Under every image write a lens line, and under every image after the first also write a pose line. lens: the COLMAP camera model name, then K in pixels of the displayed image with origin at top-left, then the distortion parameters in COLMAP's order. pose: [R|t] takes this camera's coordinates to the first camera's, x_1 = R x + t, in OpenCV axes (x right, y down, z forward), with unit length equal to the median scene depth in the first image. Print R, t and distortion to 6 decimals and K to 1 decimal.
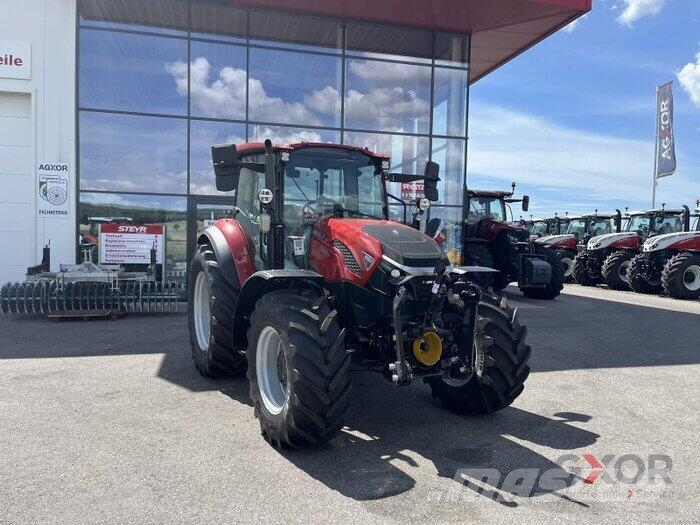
lens RADIAL K [[531.2, 0, 352.2], [0, 531.2, 264.8], [0, 0, 1]] dist [0.082685, -0.106622]
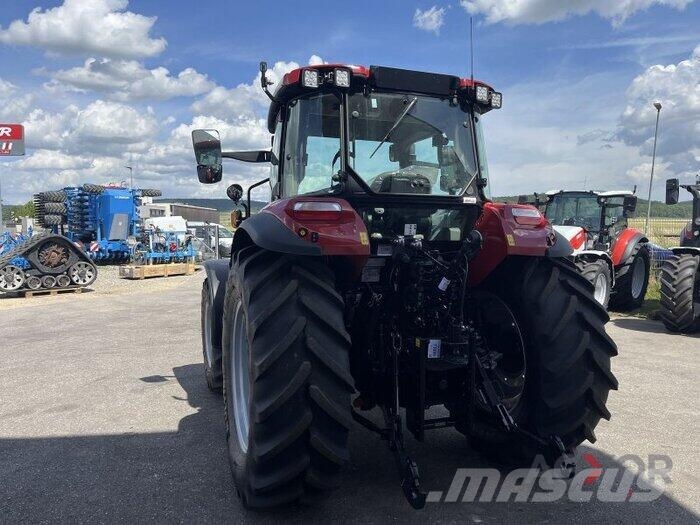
lens RADIAL K [[531.2, 0, 351.3], [0, 531.2, 270.5], [0, 0, 1]] dist [0.082685, -0.106622]
pose [[-0.990800, -0.024527, 0.133092, -0.131568], [-0.008654, 0.992910, 0.118555, -0.076495], [-0.135056, 0.116312, -0.983988, 1.487658]]
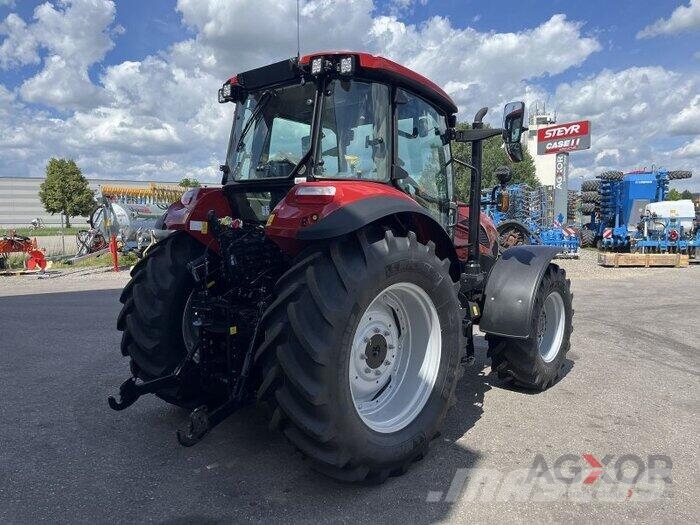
lens RADIAL K [[531.2, 0, 352.3], [0, 531.2, 272.8], [0, 0, 1]] dist [0.082685, -0.106622]
pose [[-0.339322, -0.106251, 0.934651, -0.673536], [0.038046, 0.991237, 0.126496, -0.058909], [-0.939901, 0.078483, -0.332306, 1.091498]]
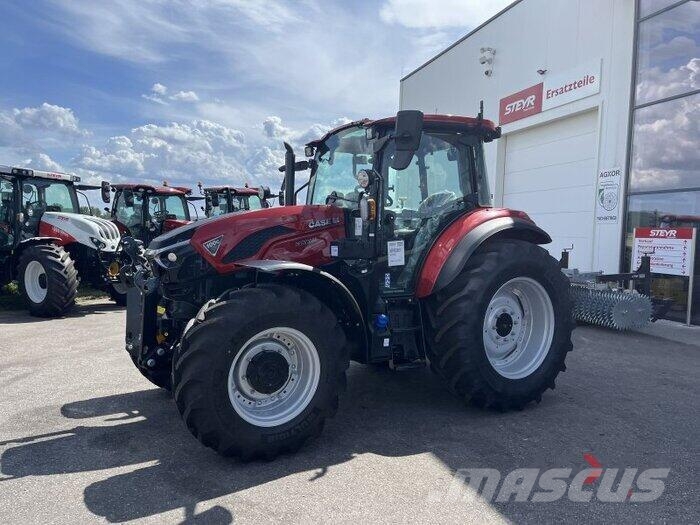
lens RADIAL K [[531.2, 0, 352.2], [0, 531.2, 259.6], [0, 0, 1]] dist [0.082685, -0.106622]
pose [[0.063915, 0.029183, -0.997529, 0.701194], [-0.071991, 0.997103, 0.024558, -0.017289], [0.995355, 0.070243, 0.065831, 0.775412]]
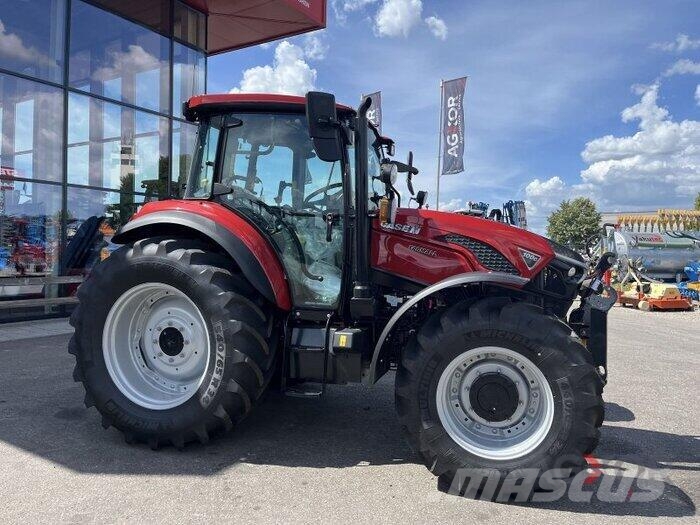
lens RADIAL K [[531.2, 0, 353.6], [0, 531.2, 257.3], [0, 0, 1]] dist [0.082685, -0.106622]
pose [[0.714454, -0.014858, 0.699525, -0.495142], [0.024590, 0.999690, -0.003882, -0.008354], [-0.699250, 0.019975, 0.714598, 0.350239]]
